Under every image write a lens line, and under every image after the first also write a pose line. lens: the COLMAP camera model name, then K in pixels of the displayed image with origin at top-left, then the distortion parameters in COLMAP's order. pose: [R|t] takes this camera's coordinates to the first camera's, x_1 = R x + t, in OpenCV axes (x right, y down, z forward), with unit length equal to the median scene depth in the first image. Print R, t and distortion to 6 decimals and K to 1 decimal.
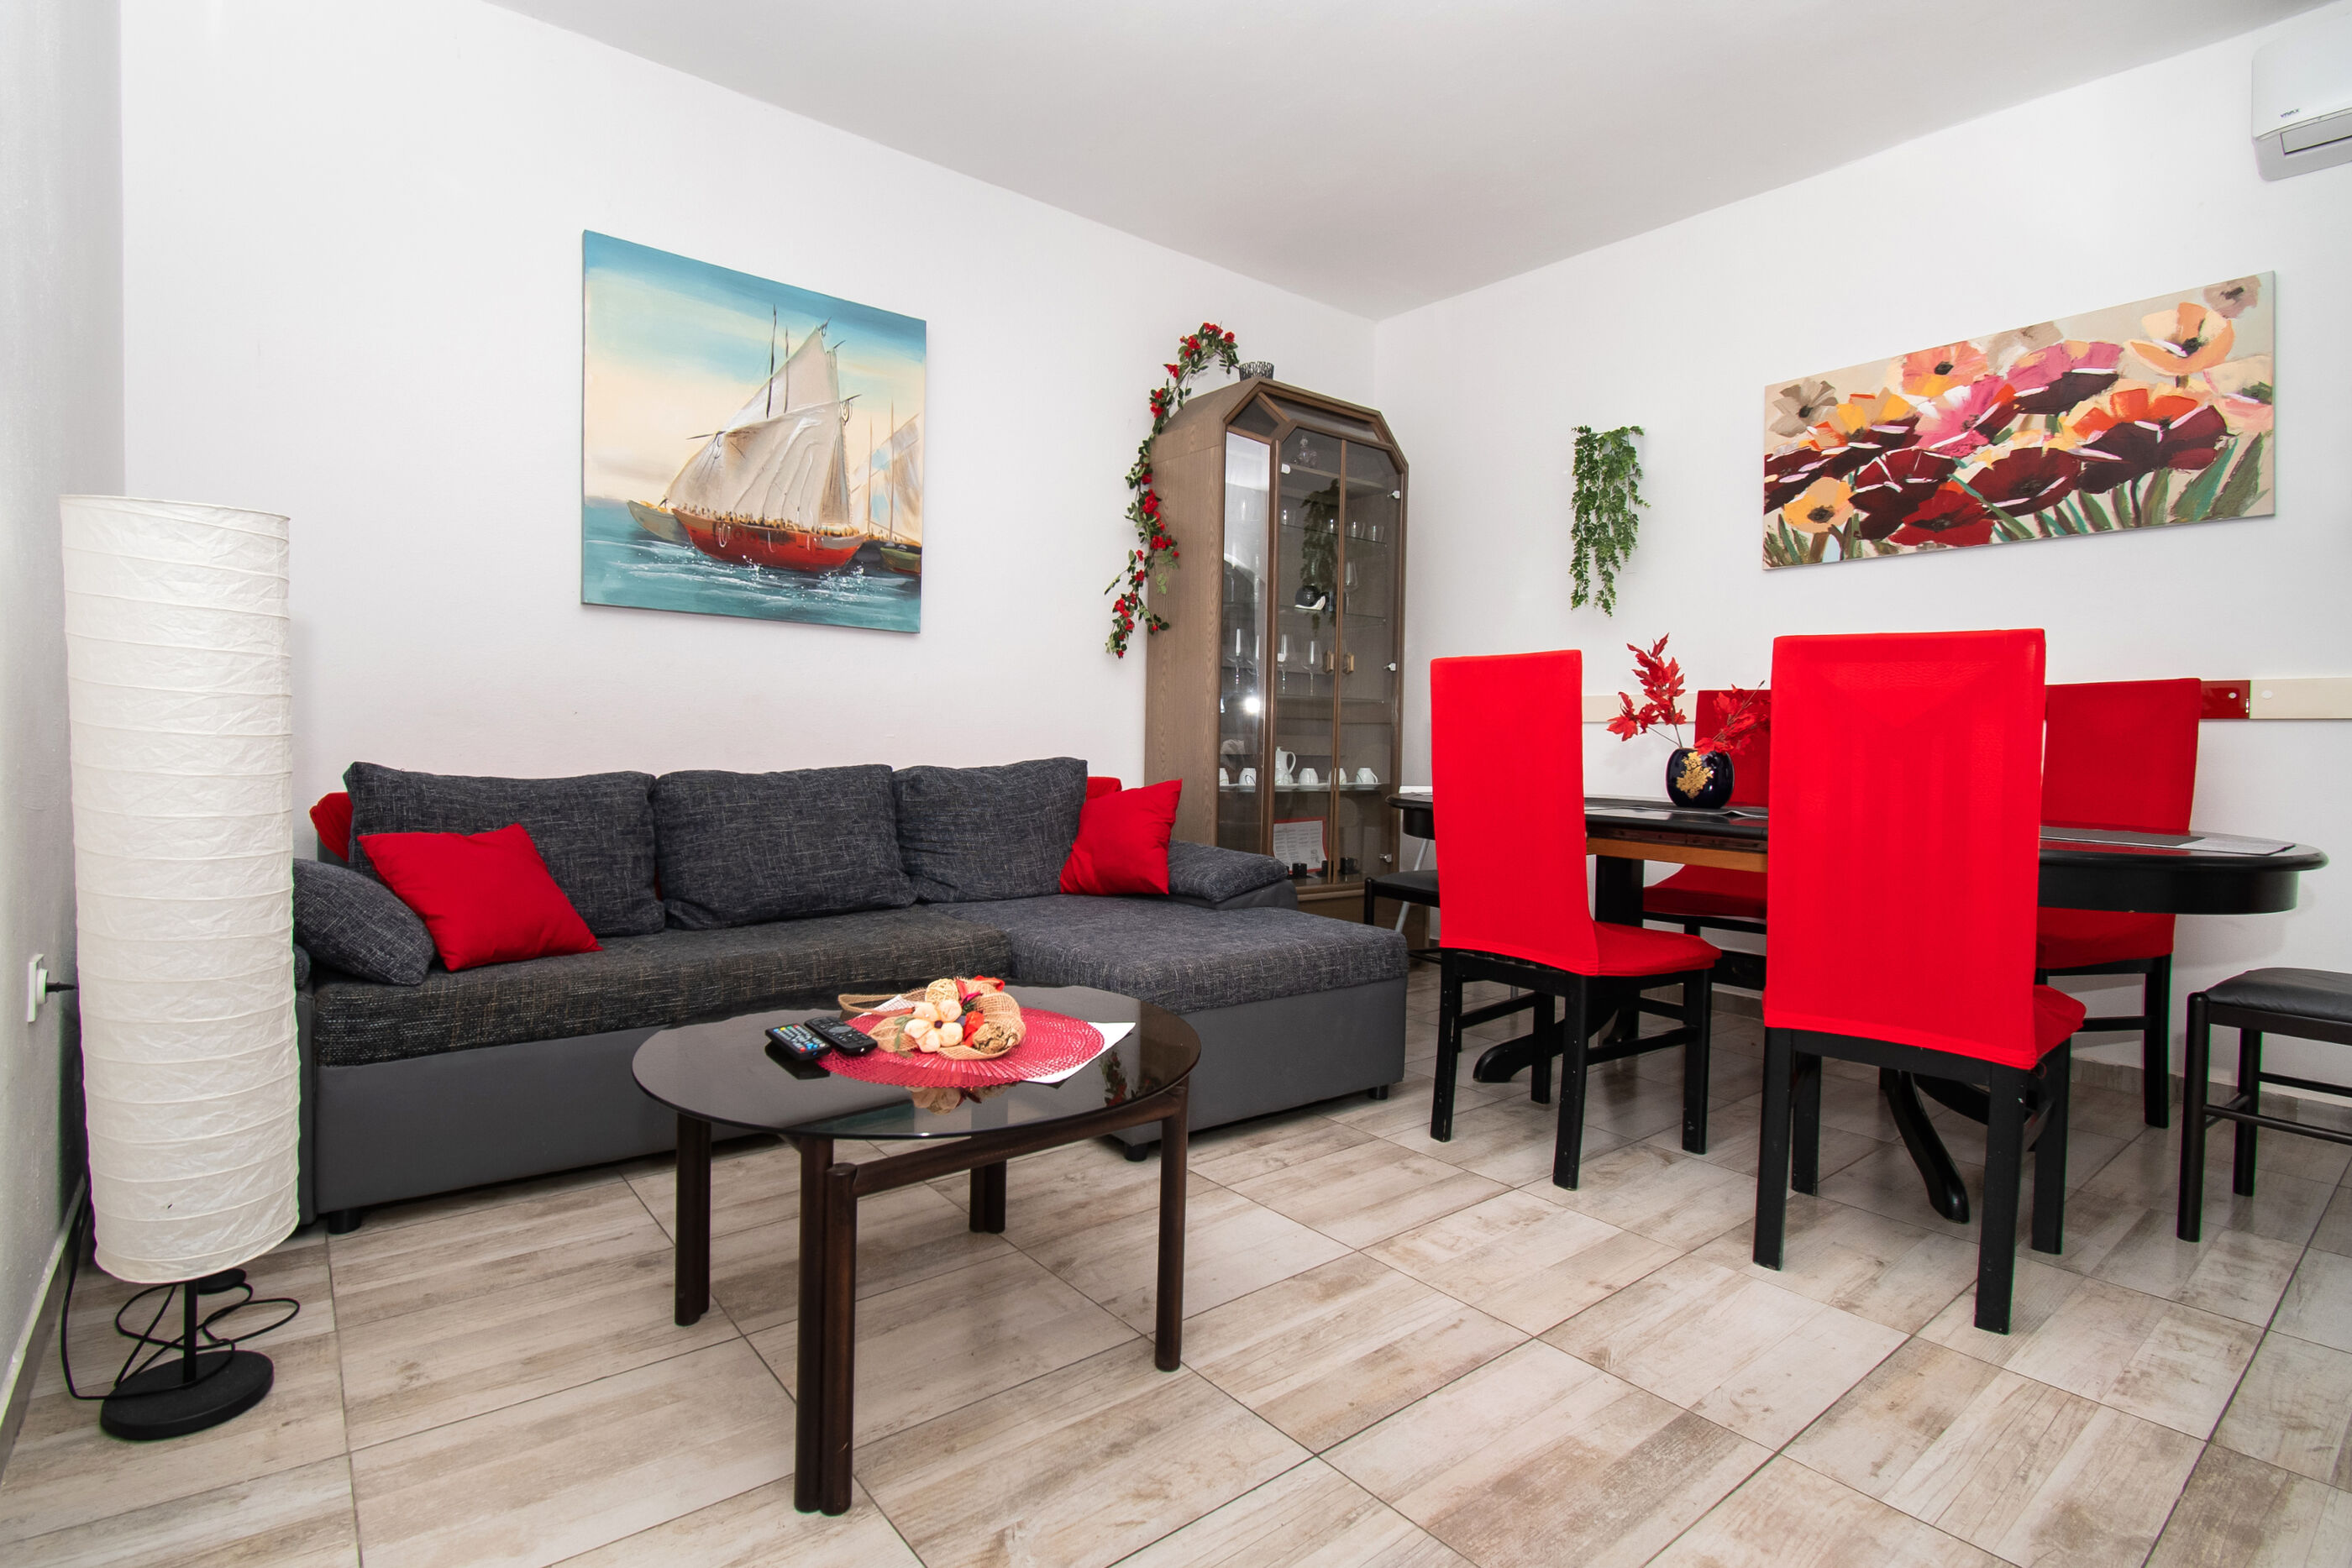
lens RADIAL K [[1163.1, 0, 1099.9], [0, 1163.1, 780.2], [0, 0, 1]] dist [-0.003211, -0.015356]
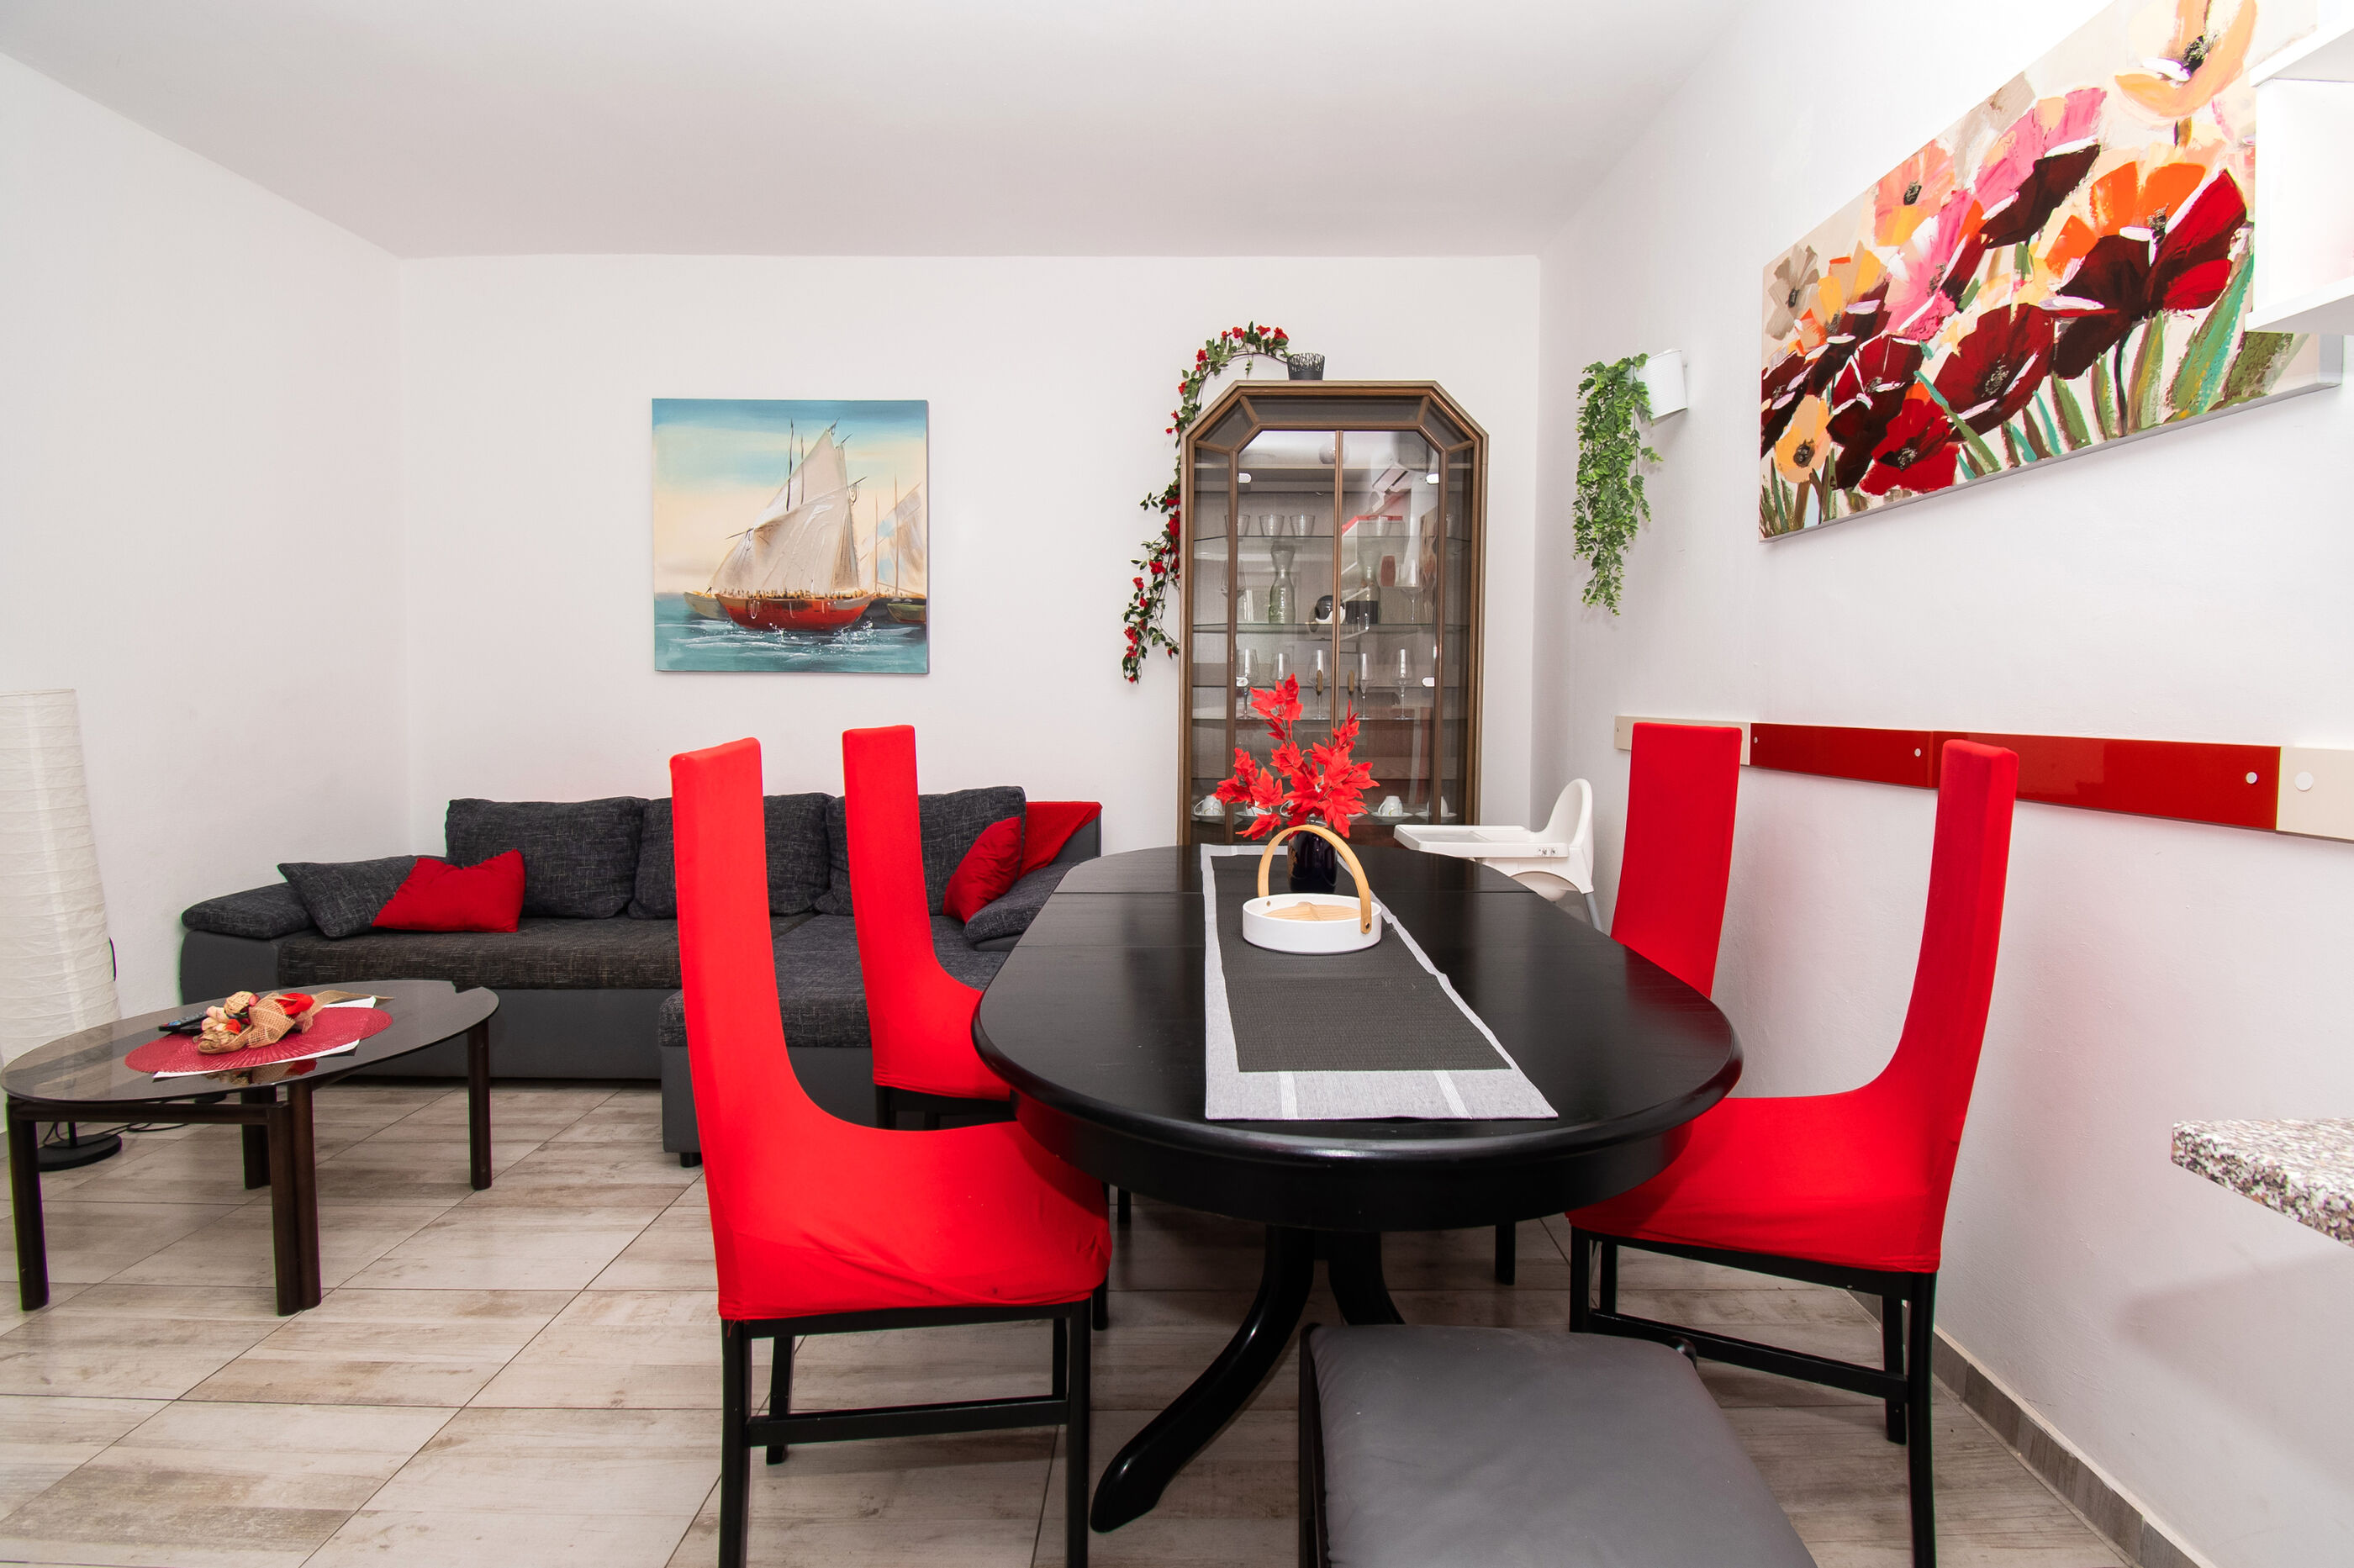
lens RADIAL K [[1108.7, 0, 1175.6], [0, 1108.7, 753.6], [0, 0, 1]] dist [-0.006143, -0.010544]
pose [[0.789650, 0.016386, -0.613339, 0.802166], [-0.007438, 0.999826, 0.017135, -0.077279], [0.613513, -0.008969, 0.789634, 0.325167]]
